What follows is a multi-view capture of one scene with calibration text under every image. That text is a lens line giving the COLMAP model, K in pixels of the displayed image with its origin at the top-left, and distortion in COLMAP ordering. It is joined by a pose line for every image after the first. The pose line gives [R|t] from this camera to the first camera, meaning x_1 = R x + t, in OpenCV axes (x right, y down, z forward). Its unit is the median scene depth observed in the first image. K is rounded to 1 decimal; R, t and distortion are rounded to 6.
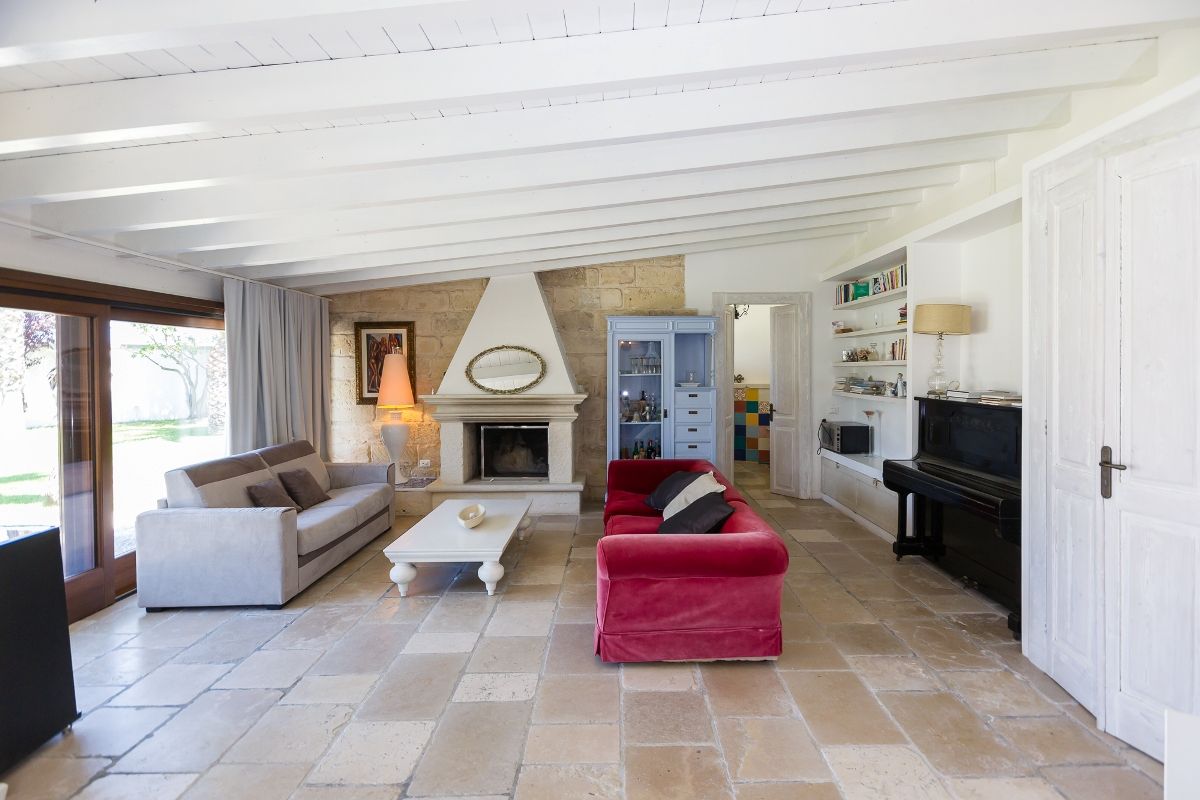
lens RADIAL K [[573.7, 0, 607.3], [0, 573.7, 378.0], [0, 0, 1]] dist [0.001583, 0.000231]
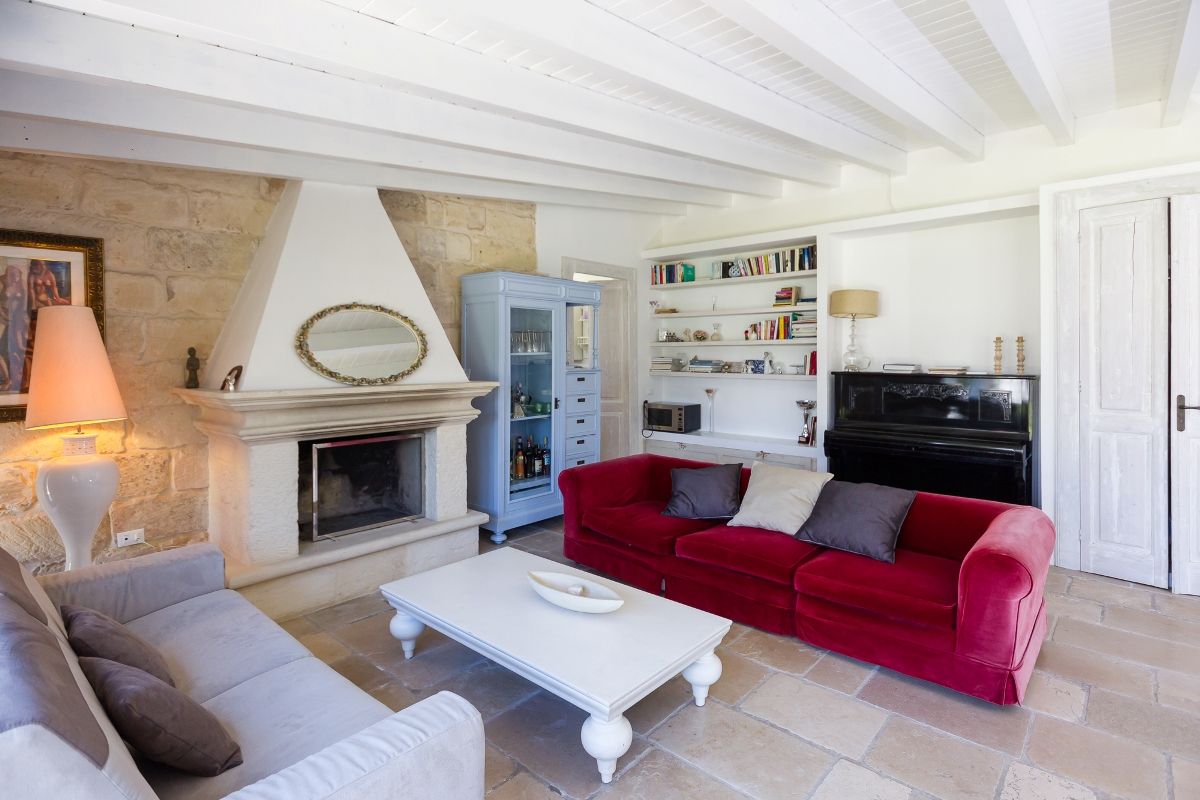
lens RADIAL K [[597.4, 0, 603.7], [0, 597.4, 369.6], [0, 0, 1]] dist [0.006671, 0.000108]
pose [[0.671021, -0.016285, 0.741259, -0.461425], [0.012285, 0.999866, 0.010846, 0.007657], [-0.741336, 0.001829, 0.671131, 0.402698]]
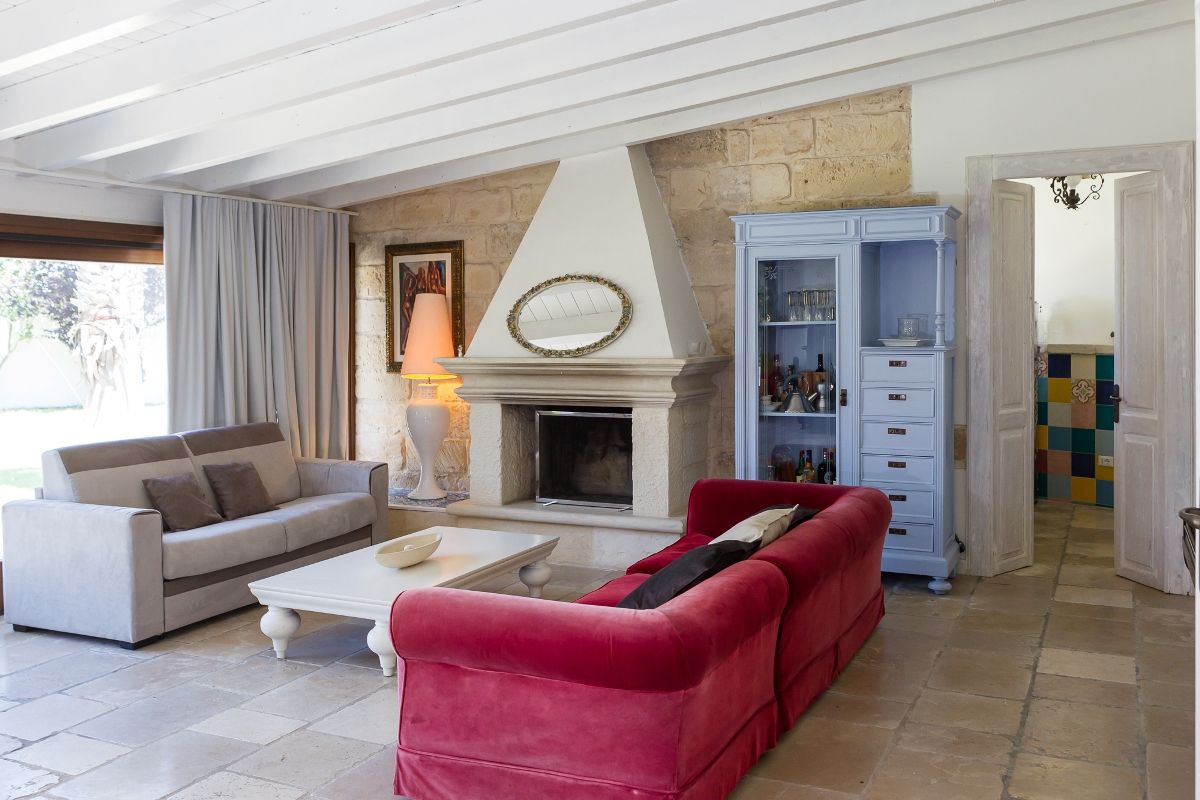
lens RADIAL K [[1049.8, 0, 598.0], [0, 1049.8, 326.1], [0, 0, 1]] dist [-0.012454, -0.013796]
pose [[0.895470, -0.005833, -0.445084, 0.325471], [0.000637, 0.999930, -0.011823, 0.008468], [0.445122, 0.010303, 0.895411, 0.052428]]
